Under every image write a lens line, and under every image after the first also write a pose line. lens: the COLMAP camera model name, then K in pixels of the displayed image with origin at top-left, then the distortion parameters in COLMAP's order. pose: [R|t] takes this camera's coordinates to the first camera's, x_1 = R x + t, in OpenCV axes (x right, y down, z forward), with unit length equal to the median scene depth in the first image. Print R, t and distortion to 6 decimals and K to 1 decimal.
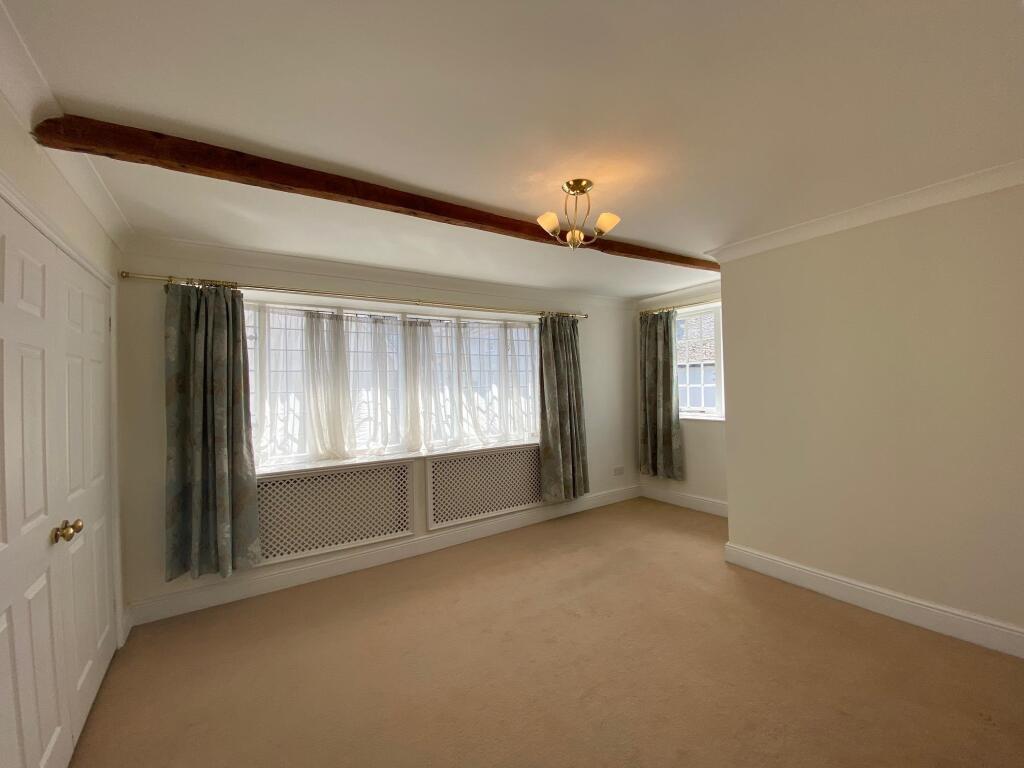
lens RADIAL K [[415.0, 0, 512.0], [0, 415.0, 384.0], [0, 0, 1]] dist [0.023044, -0.020444]
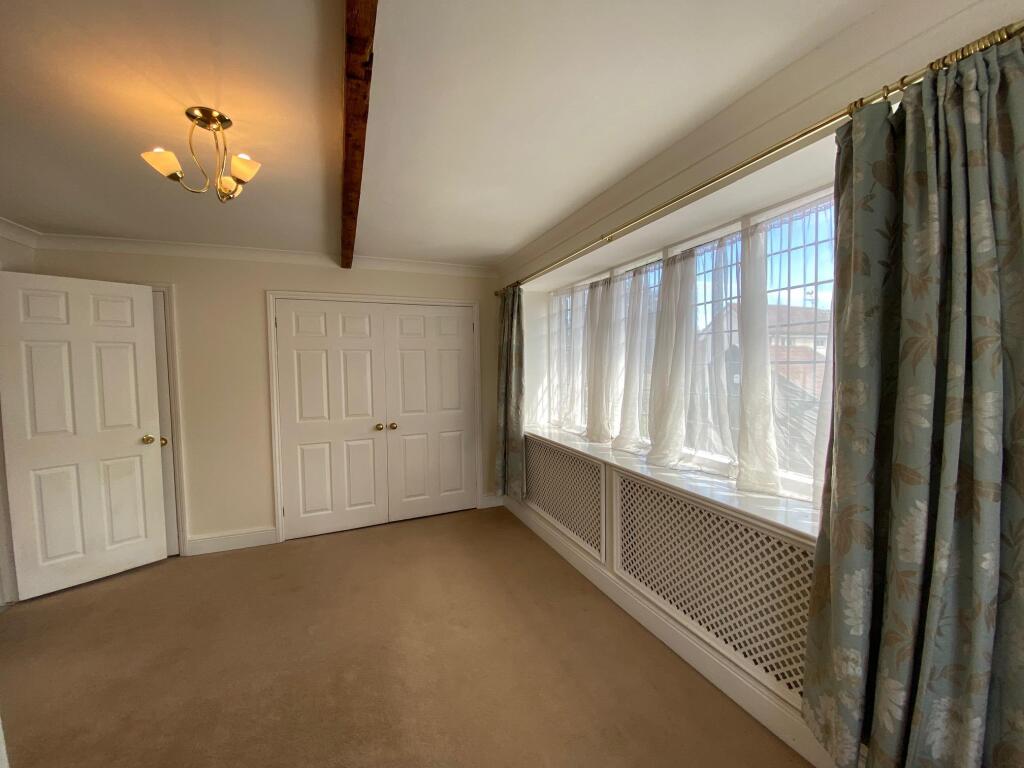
lens RADIAL K [[415.0, 0, 512.0], [0, 415.0, 384.0], [0, 0, 1]] dist [0.023044, -0.020444]
pose [[-0.184698, 0.071394, -0.980199, 0.505697], [0.039350, 0.997095, 0.065210, -0.010609], [0.982007, -0.026527, -0.186970, 0.996474]]
